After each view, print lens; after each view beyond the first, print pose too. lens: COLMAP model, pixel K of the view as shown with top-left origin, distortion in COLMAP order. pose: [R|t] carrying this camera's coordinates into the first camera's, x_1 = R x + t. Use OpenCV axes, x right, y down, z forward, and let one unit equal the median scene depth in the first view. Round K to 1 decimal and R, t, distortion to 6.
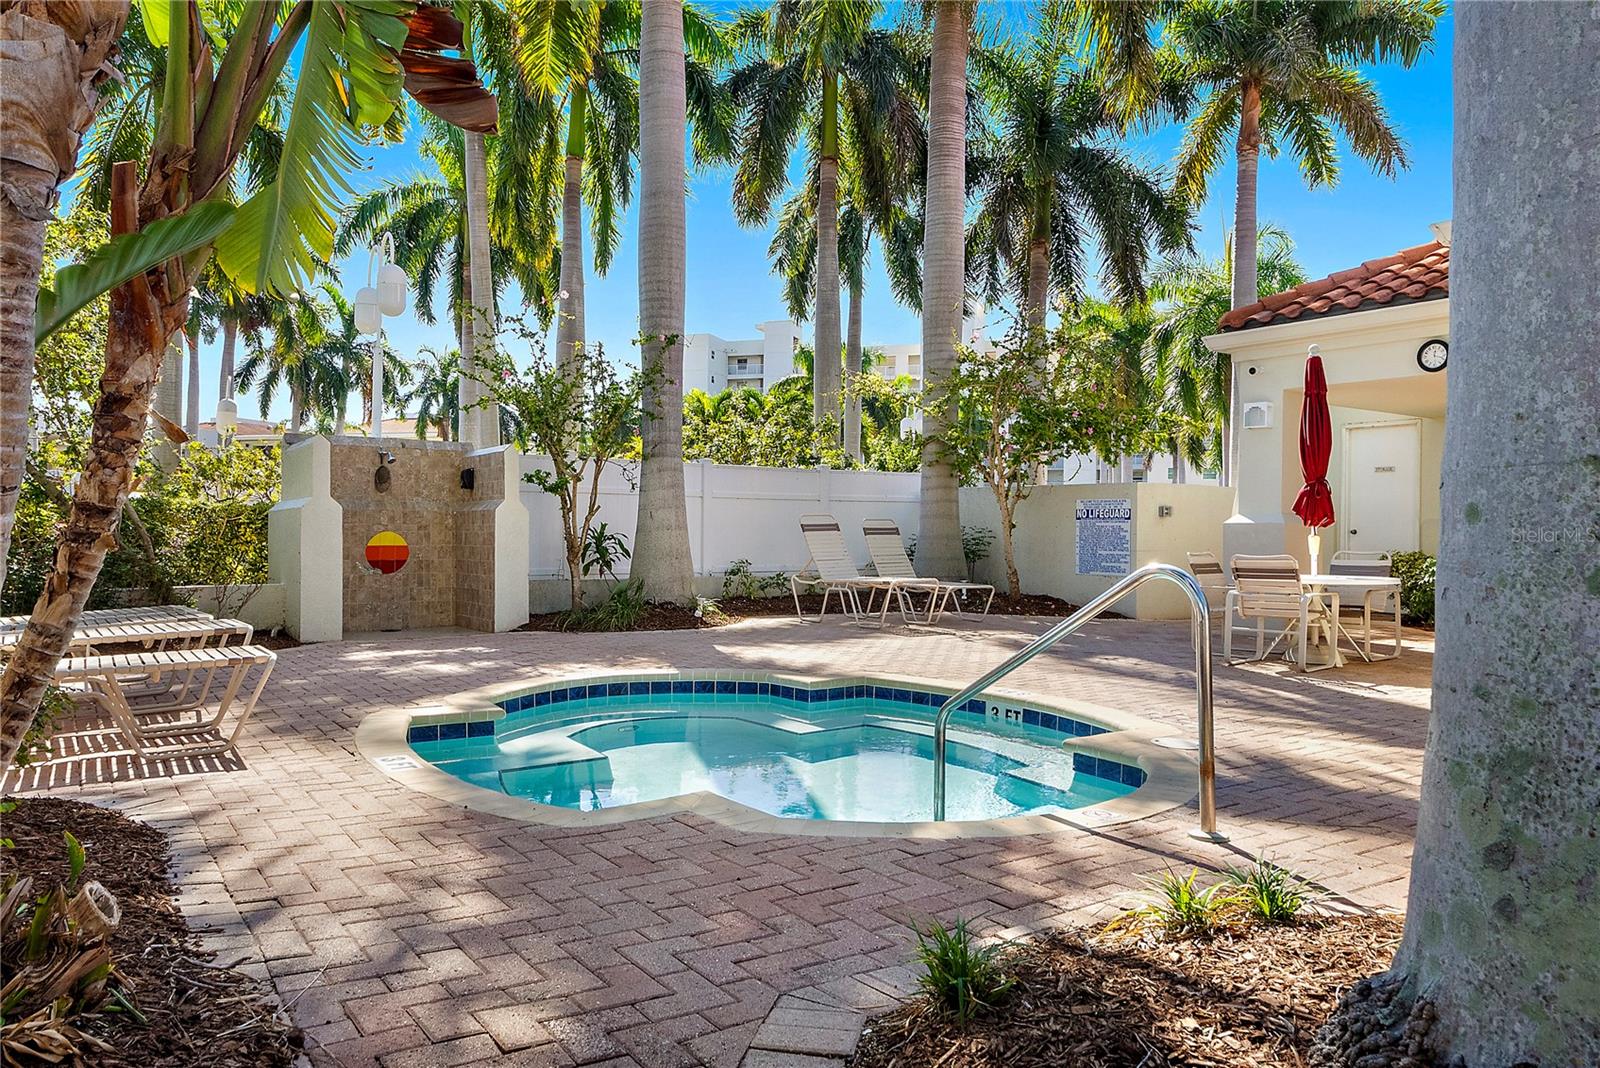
lens RADIAL K [[1099.6, 0, 800.0], [0, 1099.6, 534.0], [0, 0, 1]] dist [0.003778, -0.002880]
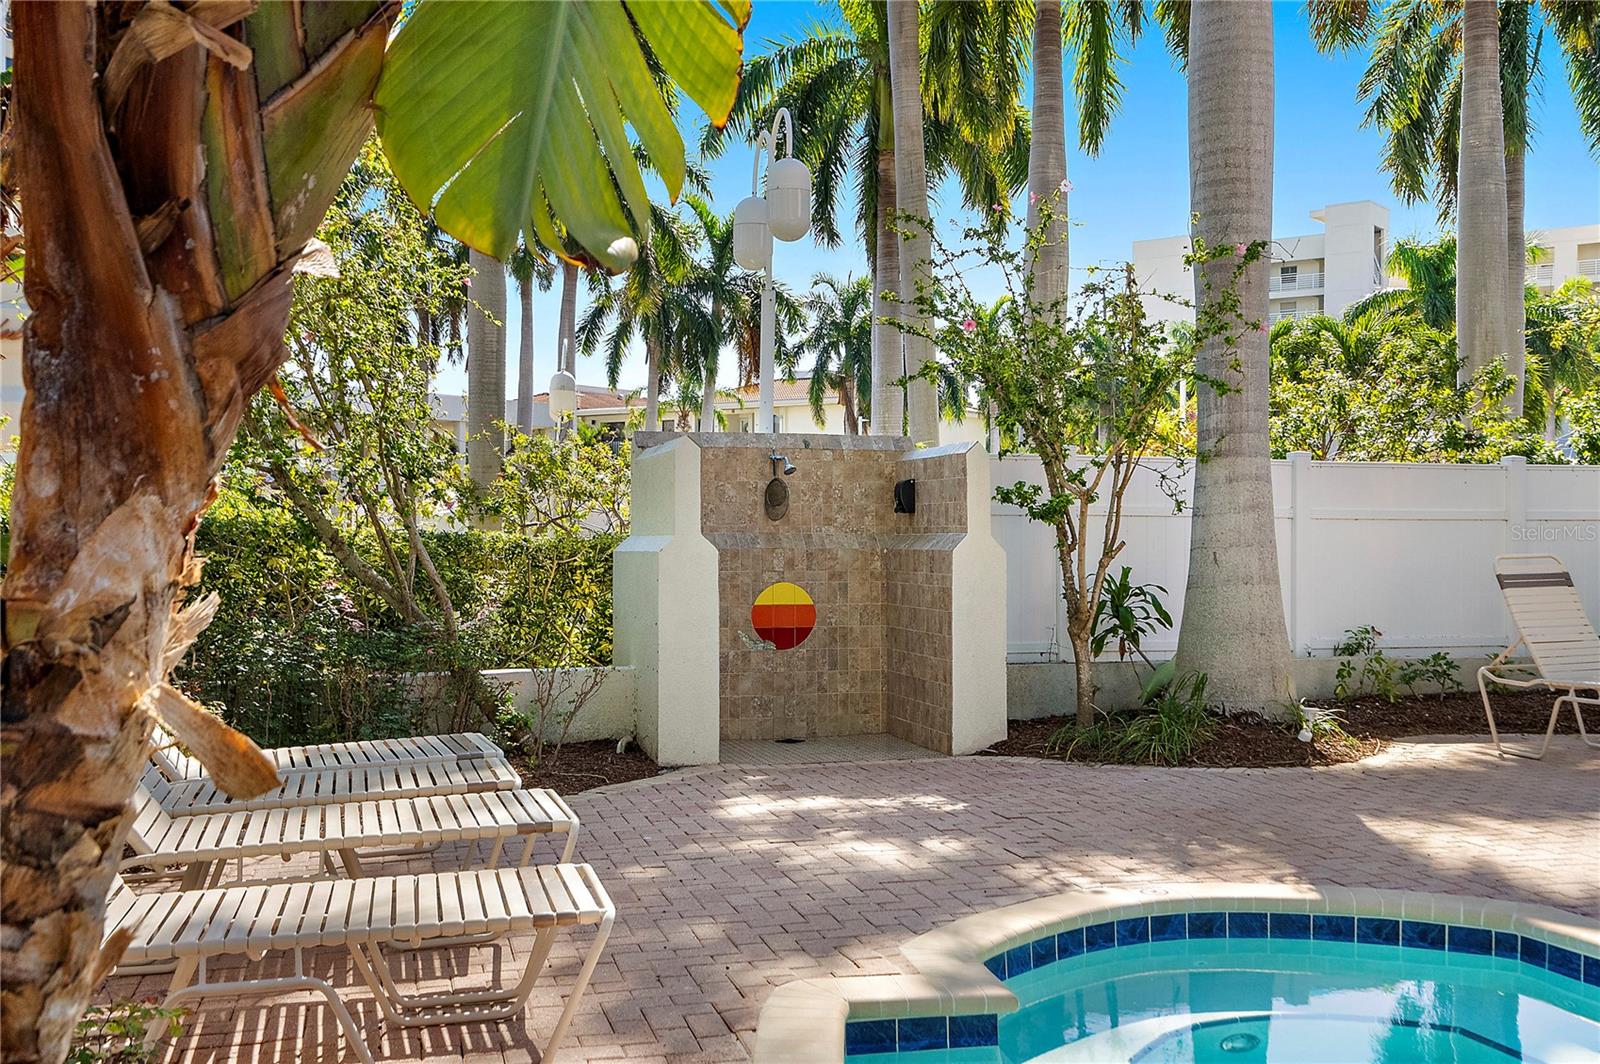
lens RADIAL K [[1599.9, 0, 800.5], [0, 1599.9, 534.5], [0, 0, 1]] dist [0.002692, 0.000000]
pose [[0.943269, -0.002869, -0.332018, -0.059697], [0.003766, 0.999991, 0.002059, -0.030810], [0.332009, -0.003193, 0.943271, 0.134074]]
